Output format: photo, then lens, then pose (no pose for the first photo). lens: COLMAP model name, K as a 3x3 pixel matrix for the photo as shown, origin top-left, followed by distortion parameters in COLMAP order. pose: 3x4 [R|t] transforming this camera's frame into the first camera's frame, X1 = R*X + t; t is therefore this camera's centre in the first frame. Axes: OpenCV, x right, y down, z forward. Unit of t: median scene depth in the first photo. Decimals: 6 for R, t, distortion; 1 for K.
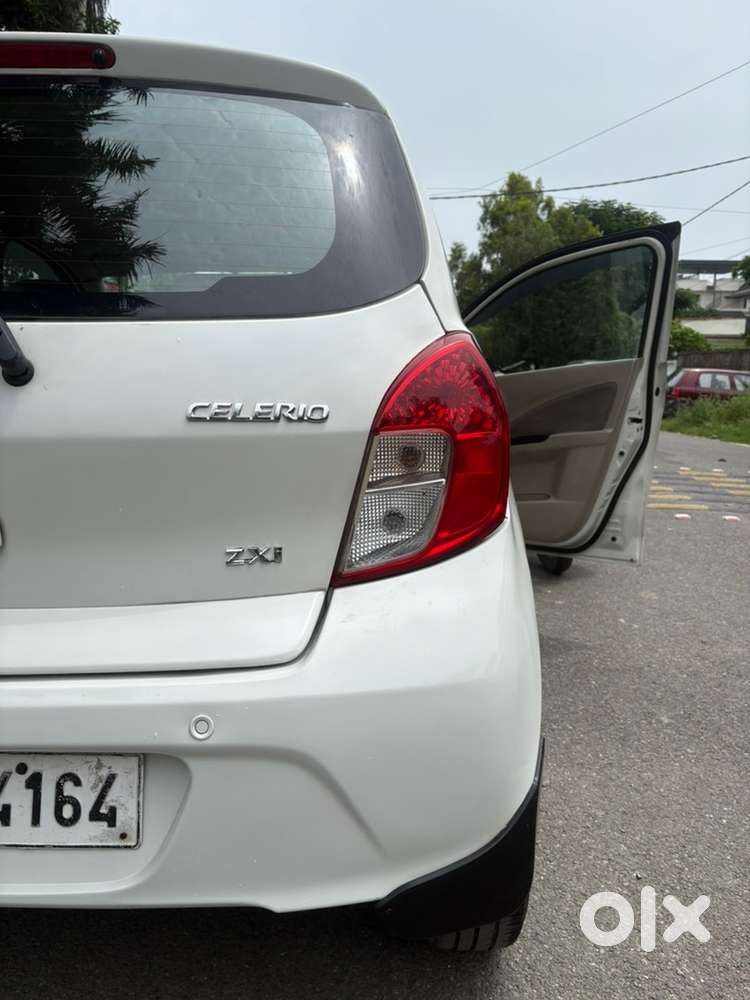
lens RADIAL K [[741.7, 0, 403.8], [0, 741.7, 503.6], [0, 0, 1]] dist [0.023296, -0.035318]
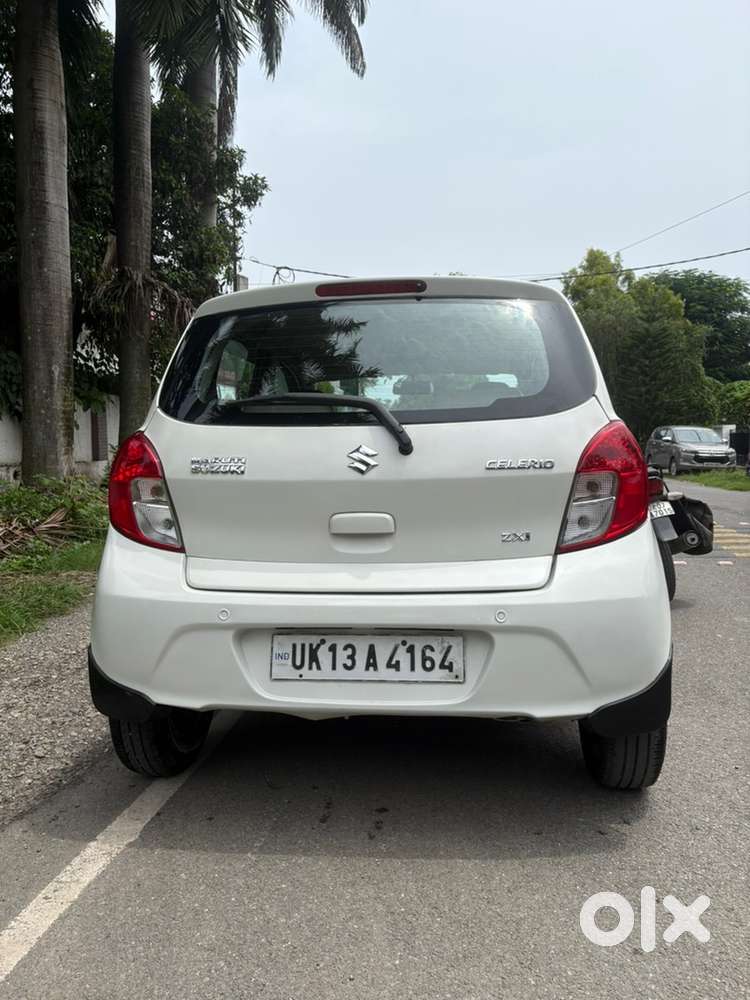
lens RADIAL K [[741.7, 0, 393.3], [0, 741.7, 500.2], [0, 0, 1]] dist [0.023296, -0.035318]
pose [[0.992318, -0.016533, -0.122606, -0.118457], [0.004370, 0.995096, -0.098813, 0.069693], [0.123638, 0.097518, 0.987524, -0.413936]]
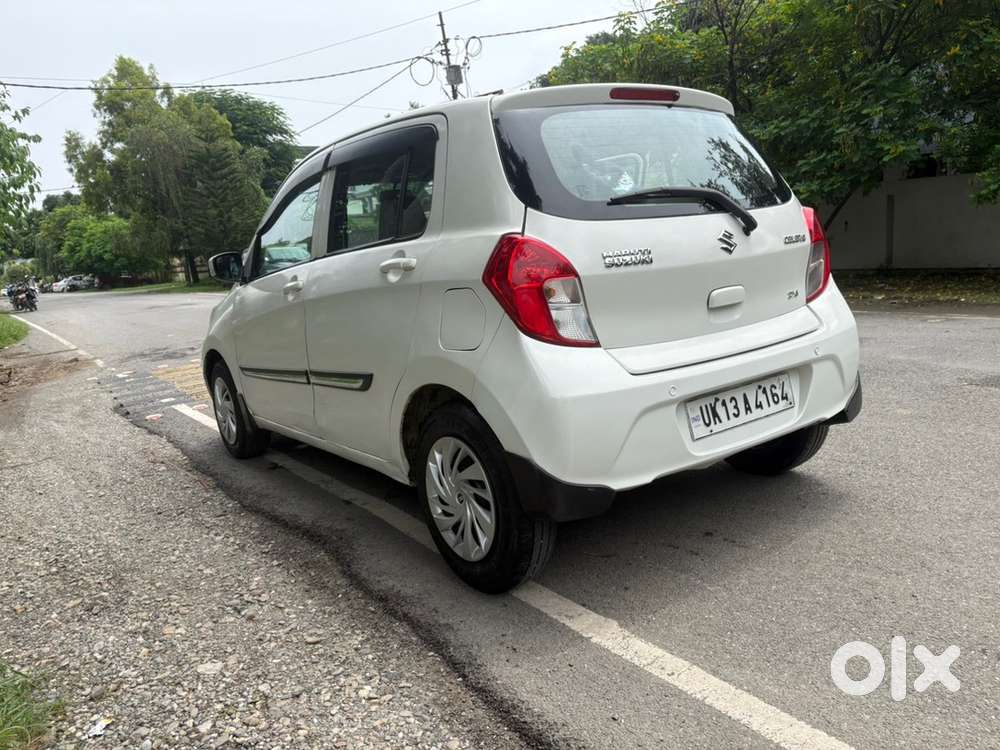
lens RADIAL K [[741.7, 0, 498.3], [0, 741.7, 378.4], [0, 0, 1]] dist [0.023296, -0.035318]
pose [[0.813525, -0.180841, 0.552697, -1.071023], [0.188252, 0.981138, 0.043934, 0.019871], [-0.550217, 0.068305, 0.832224, -0.251954]]
